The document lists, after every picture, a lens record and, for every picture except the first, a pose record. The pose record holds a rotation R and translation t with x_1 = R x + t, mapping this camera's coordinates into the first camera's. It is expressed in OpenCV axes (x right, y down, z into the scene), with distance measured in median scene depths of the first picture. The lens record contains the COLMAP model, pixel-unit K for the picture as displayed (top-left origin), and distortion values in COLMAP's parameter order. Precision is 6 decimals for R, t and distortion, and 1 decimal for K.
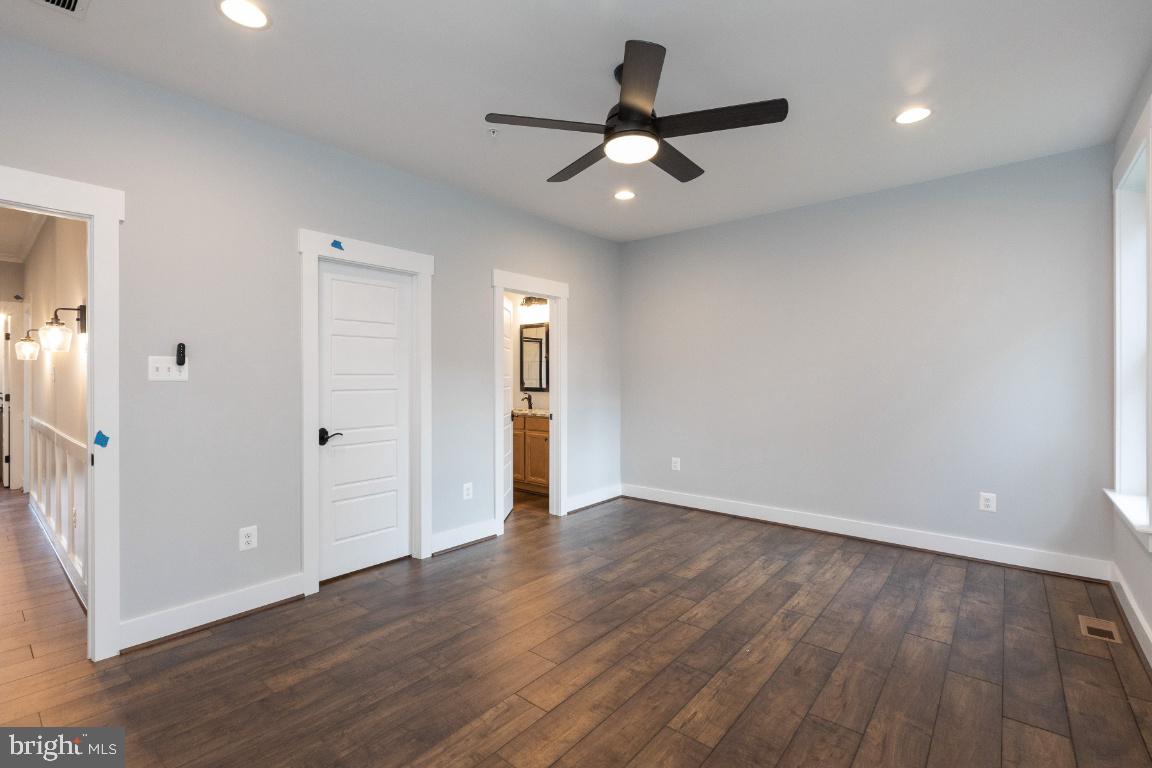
lens RADIAL K [[533.4, 0, 572.4], [0, 533.4, 387.0], [0, 0, 1]] dist [-0.002601, -0.000789]
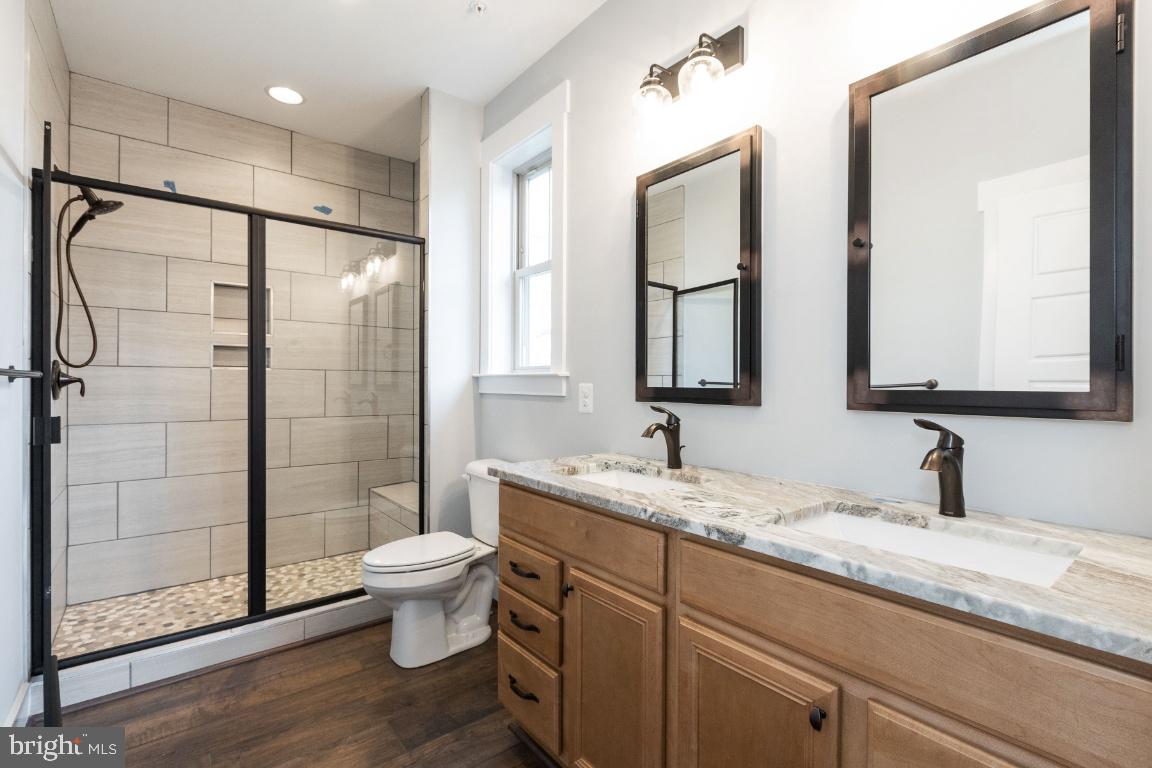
lens RADIAL K [[533.4, 0, 572.4], [0, 533.4, 387.0], [0, 0, 1]] dist [-0.002601, -0.000789]
pose [[0.980409, -0.000546, -0.196973, -0.076953], [0.000413, 1.000000, -0.000717, 0.000493], [0.196973, 0.000622, 0.980409, 0.721991]]
